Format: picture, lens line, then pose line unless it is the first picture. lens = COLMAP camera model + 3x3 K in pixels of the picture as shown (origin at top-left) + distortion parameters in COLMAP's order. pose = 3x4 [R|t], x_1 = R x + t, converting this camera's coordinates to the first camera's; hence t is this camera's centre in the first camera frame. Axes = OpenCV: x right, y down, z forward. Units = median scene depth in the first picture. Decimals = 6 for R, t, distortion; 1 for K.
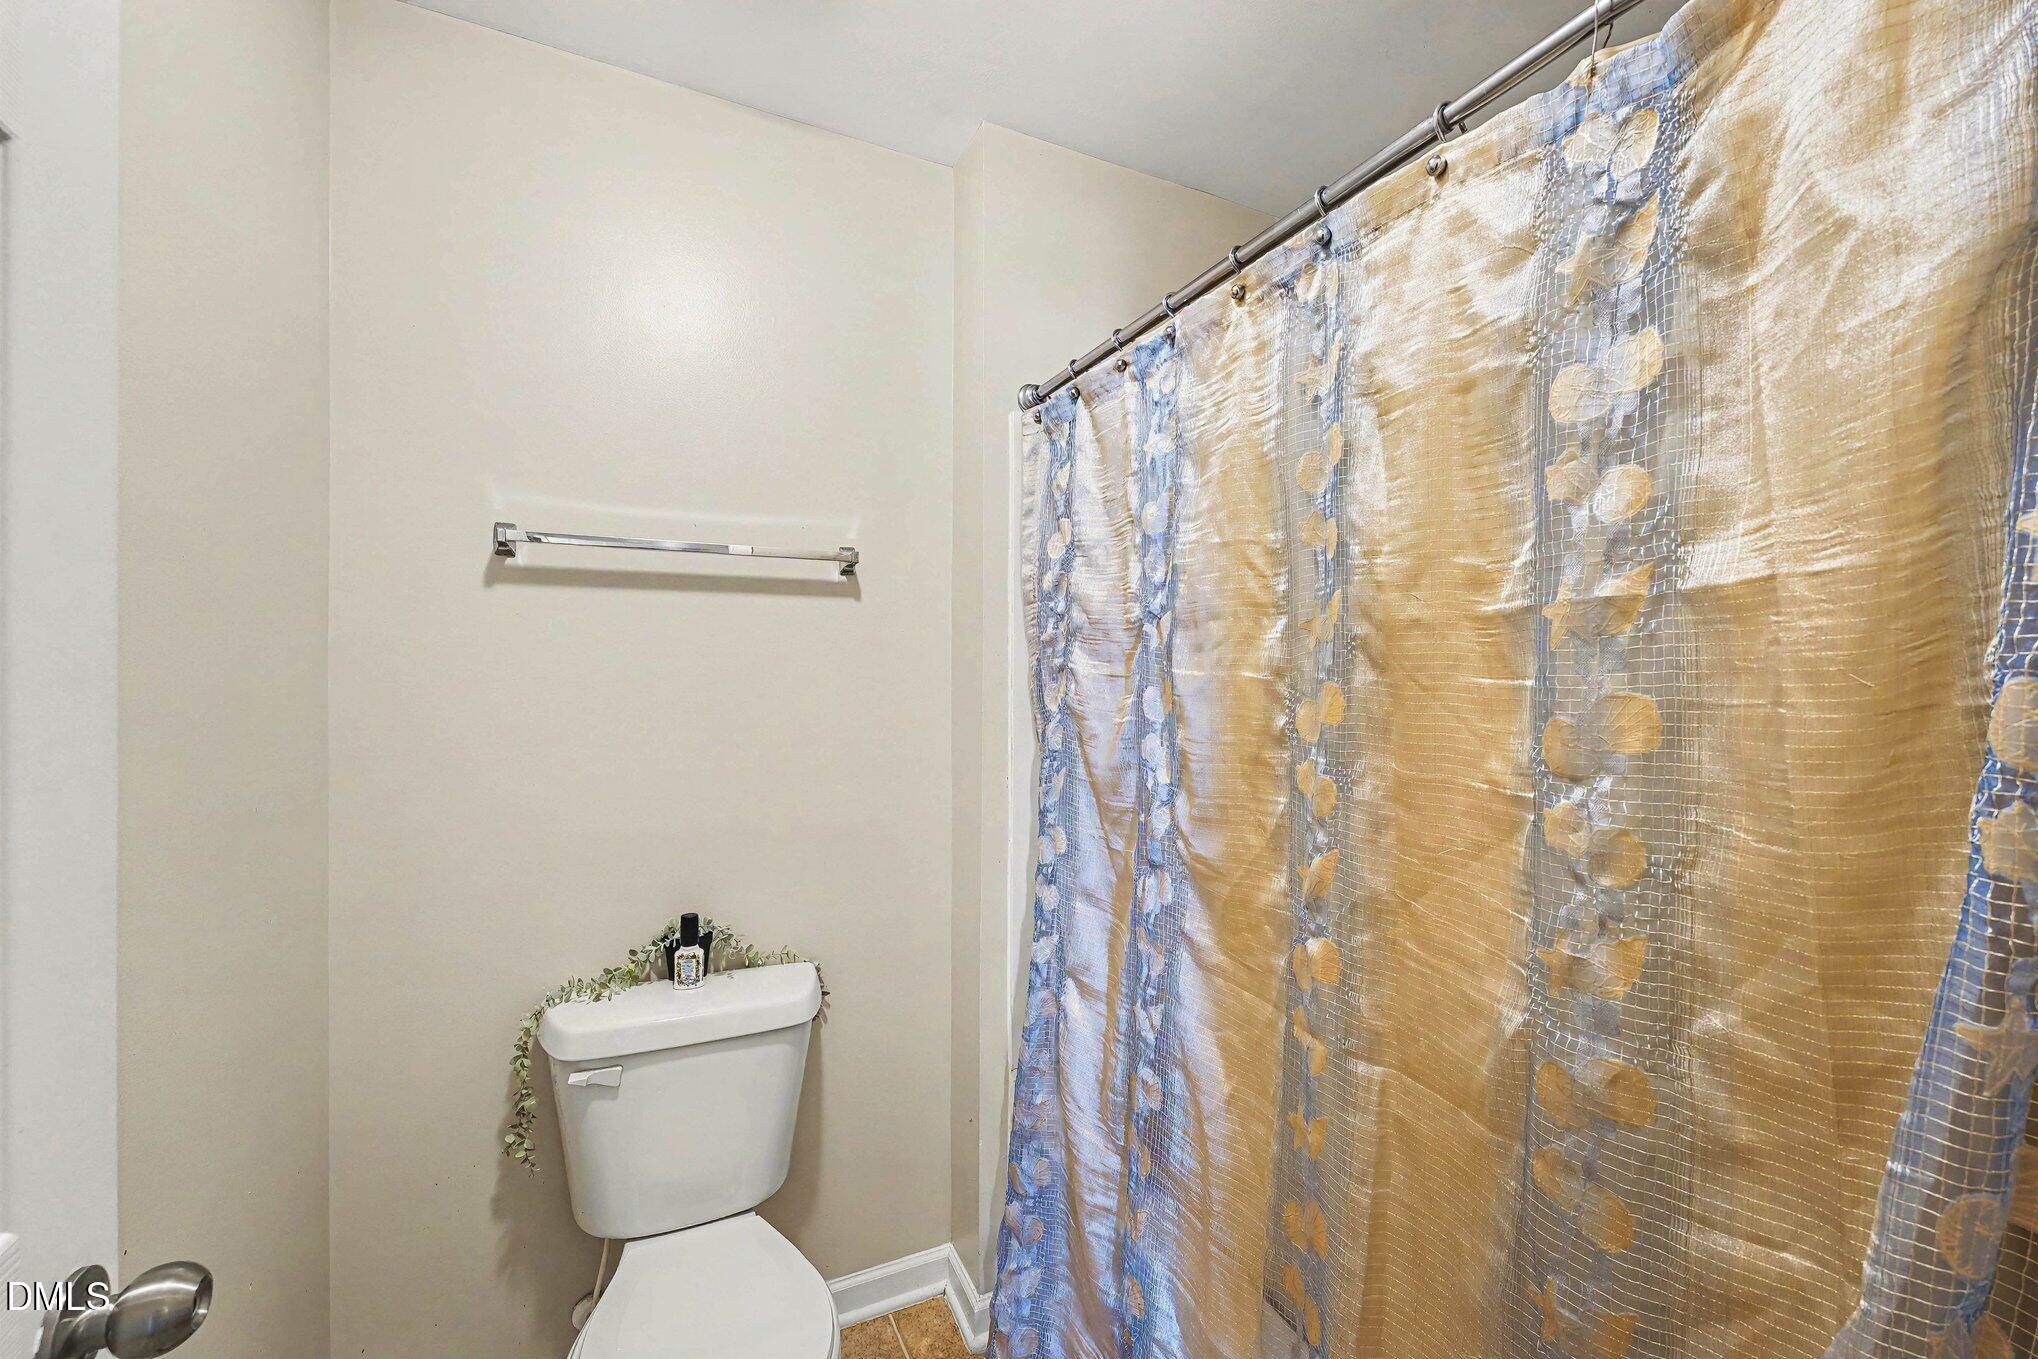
lens RADIAL K [[817.8, 0, 1007.1], [0, 817.8, 692.6], [0, 0, 1]] dist [0.003977, 0.000551]
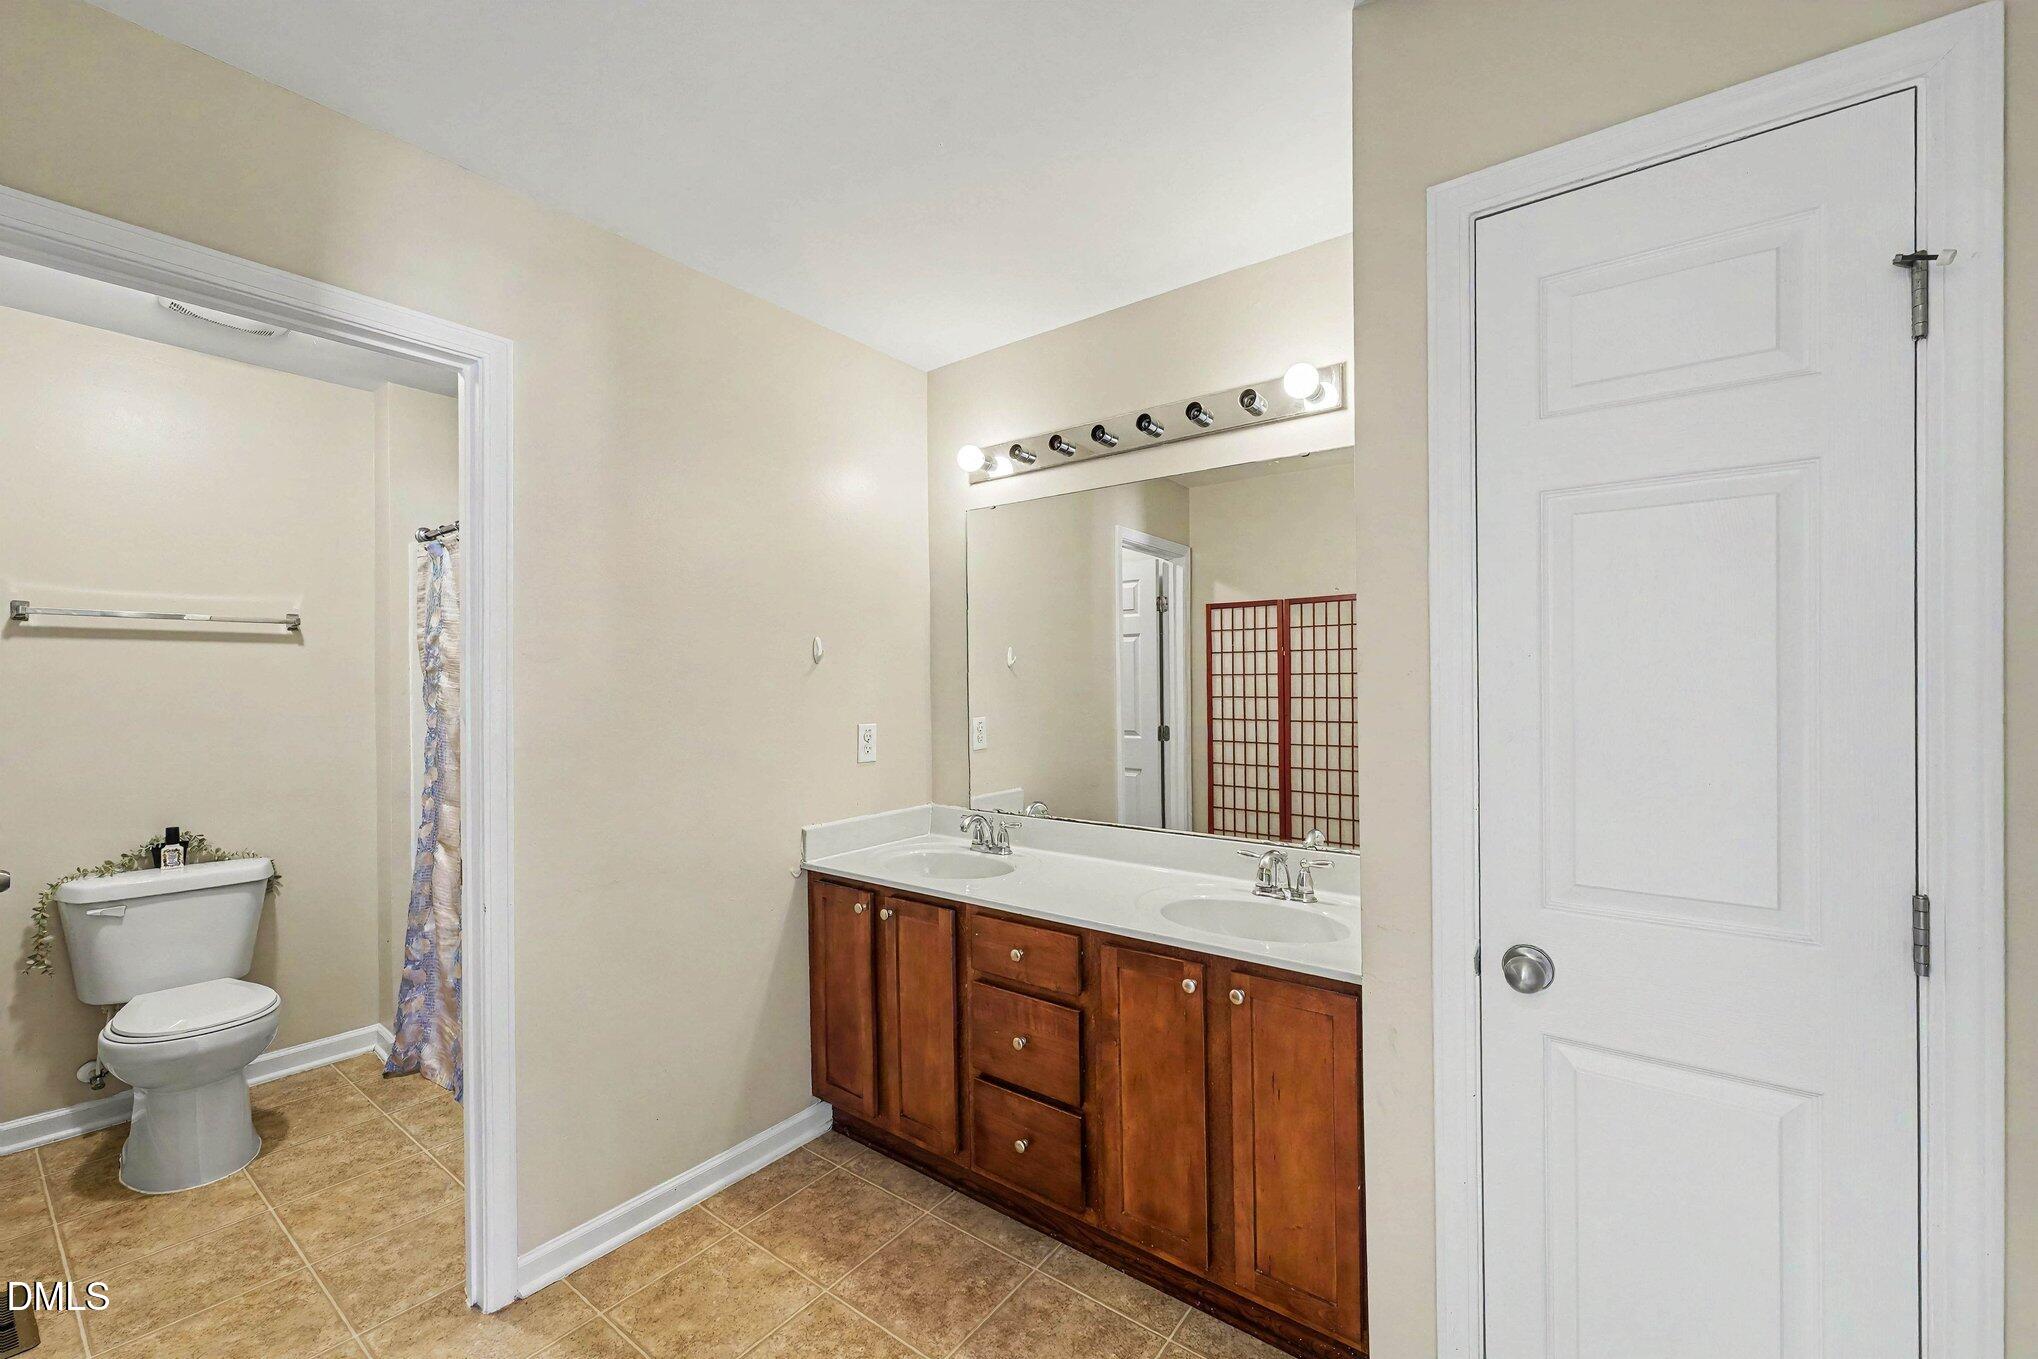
lens RADIAL K [[817.8, 0, 1024.8], [0, 817.8, 688.6], [0, 0, 1]] dist [0.003977, 0.000551]
pose [[0.886052, -0.007040, 0.463533, 0.402711], [0.007126, 0.999973, 0.001565, -0.014135], [-0.463532, 0.001916, 0.886078, -1.363000]]
